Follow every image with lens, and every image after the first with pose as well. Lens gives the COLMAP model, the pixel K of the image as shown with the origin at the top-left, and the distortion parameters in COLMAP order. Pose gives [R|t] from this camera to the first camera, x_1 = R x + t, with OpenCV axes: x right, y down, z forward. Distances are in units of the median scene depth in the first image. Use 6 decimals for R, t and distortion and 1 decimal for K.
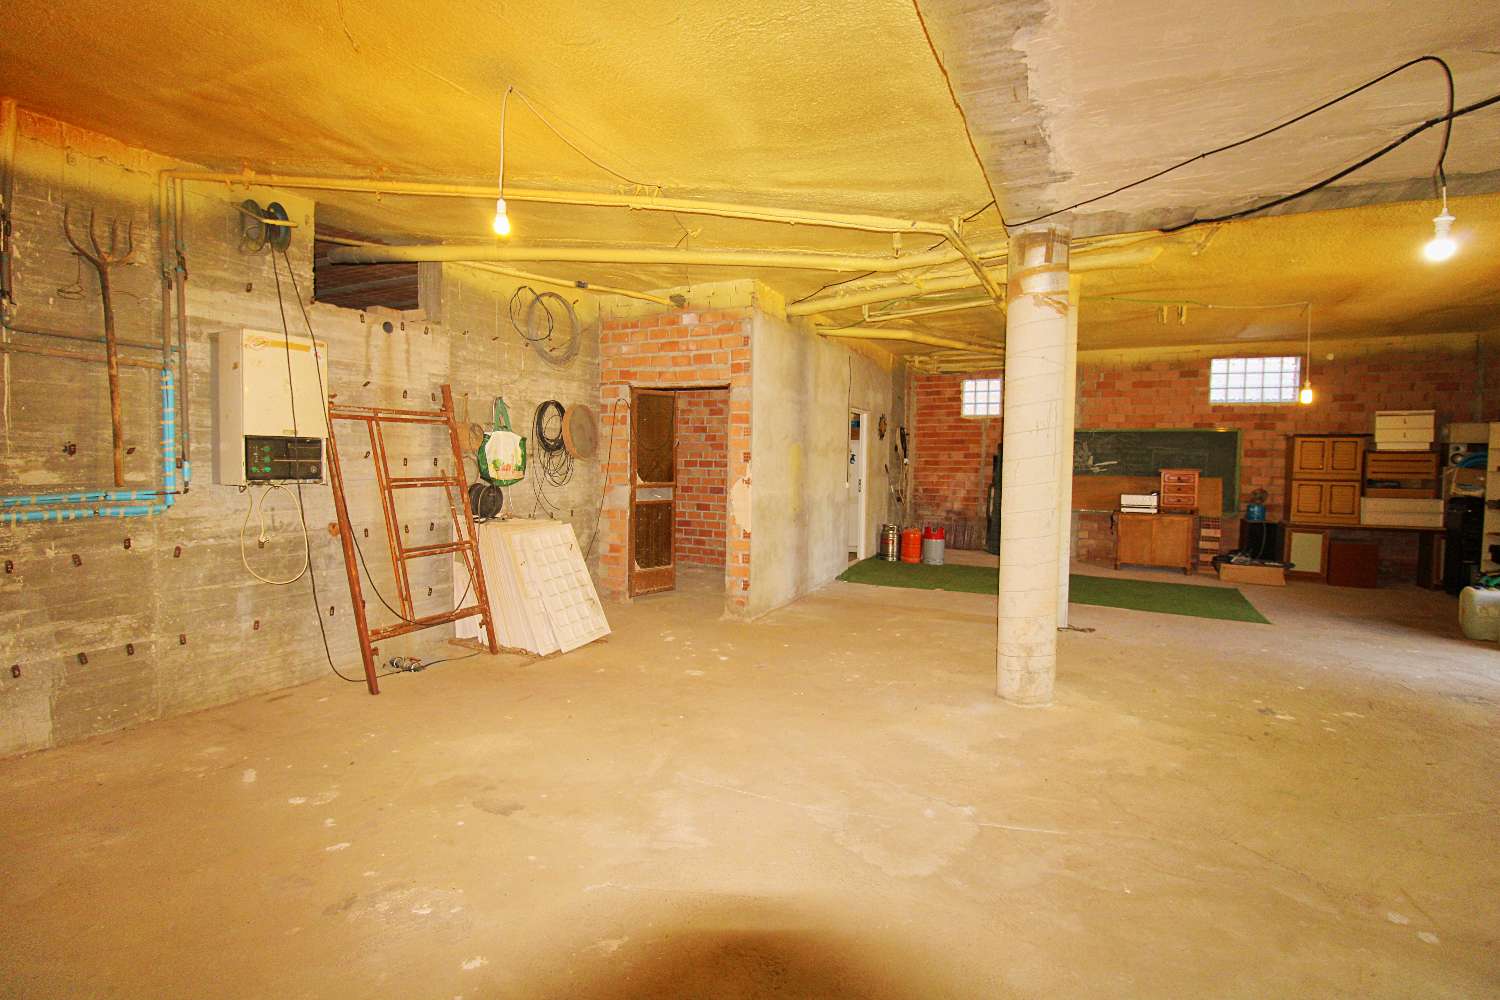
lens RADIAL K [[698.3, 0, 745.4], [0, 698.3, 487.7], [0, 0, 1]] dist [-0.002155, -0.011139]
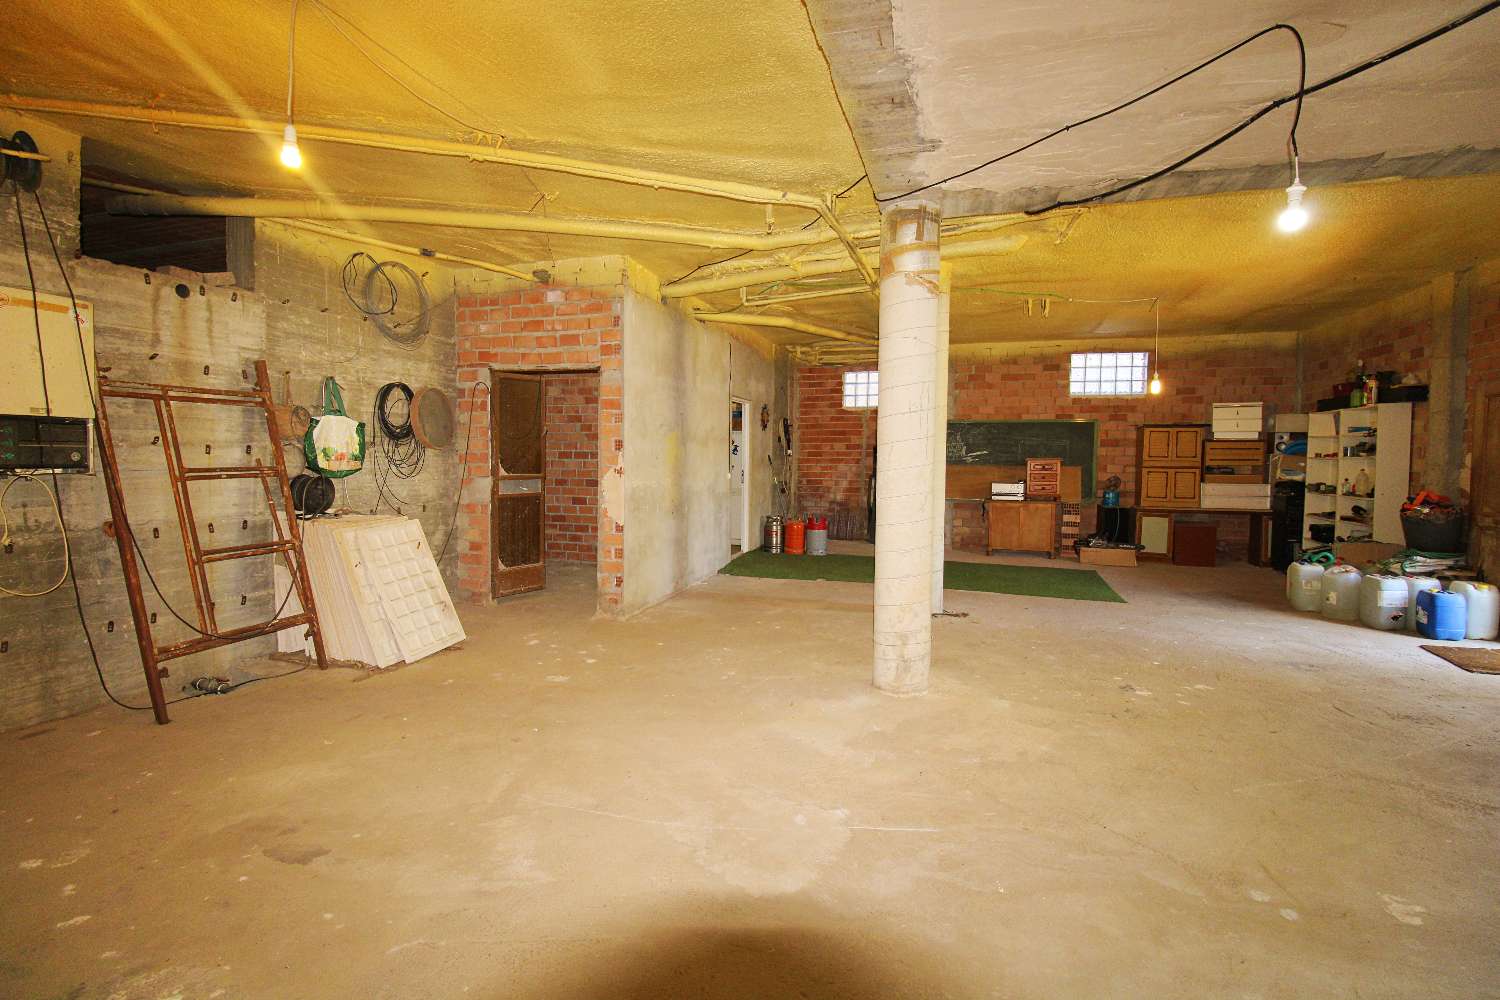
lens RADIAL K [[698.3, 0, 744.9], [0, 698.3, 487.1], [0, 0, 1]] dist [-0.002155, -0.011139]
pose [[0.988129, -0.010986, 0.153236, 0.034932], [0.010231, 0.999931, 0.005715, 0.012299], [-0.153288, -0.004080, 0.988173, 0.063224]]
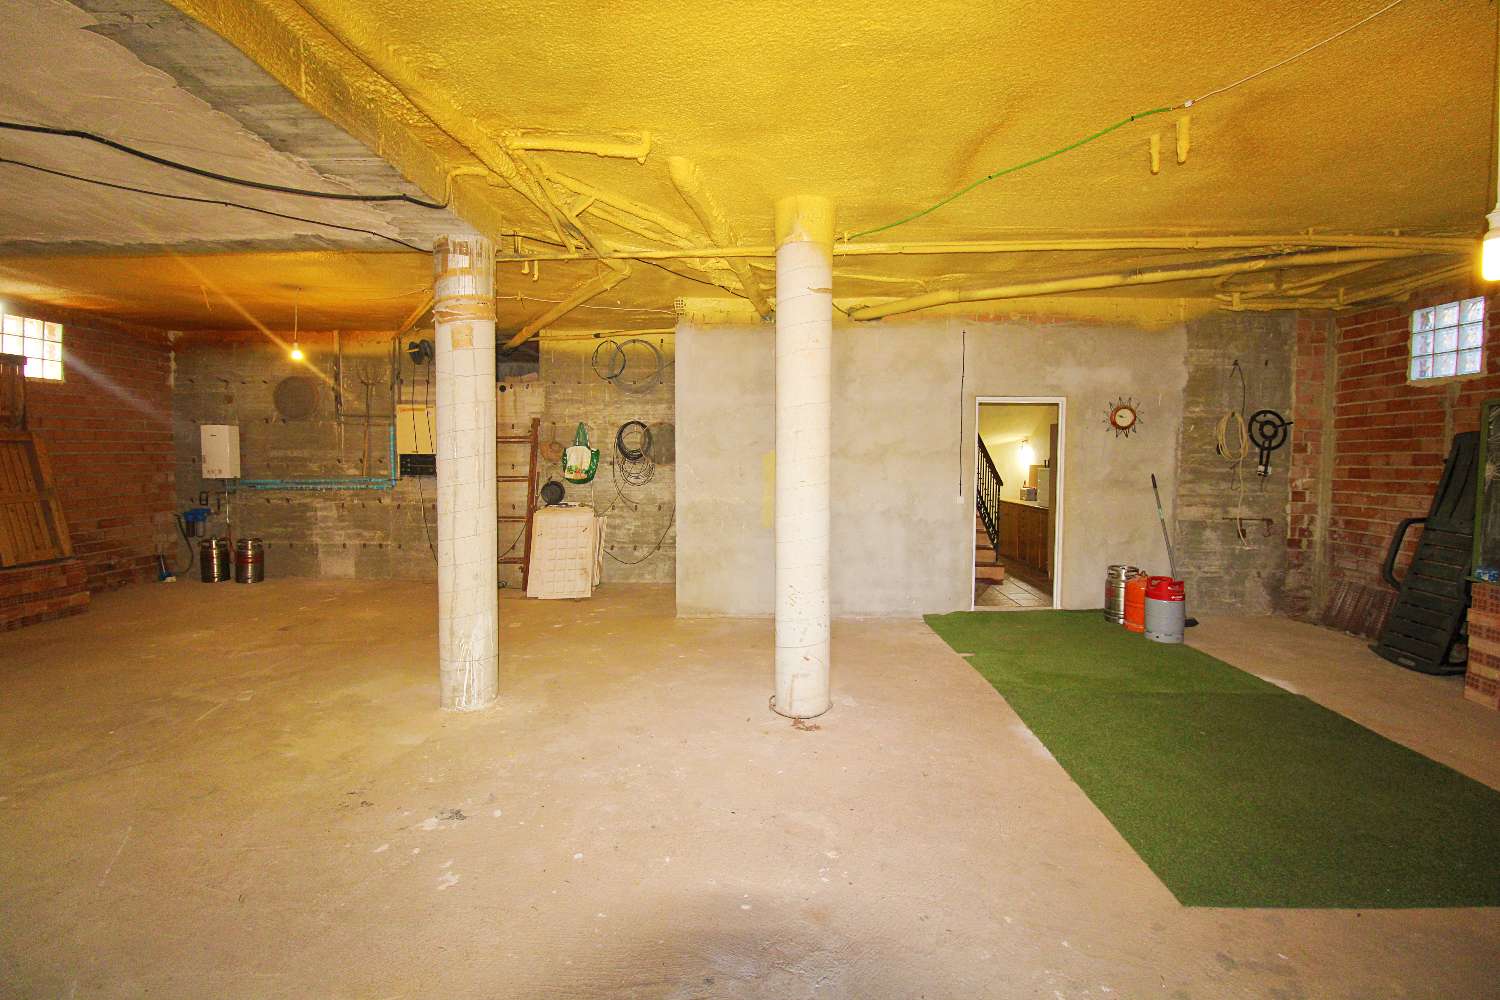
lens RADIAL K [[698.3, 0, 745.9], [0, 698.3, 486.7], [0, 0, 1]] dist [-0.002155, -0.011139]
pose [[0.423594, 0.029387, -0.905375, 1.399170], [-0.037972, 0.999171, 0.014665, -0.038603], [0.905056, 0.028167, 0.424359, 0.876673]]
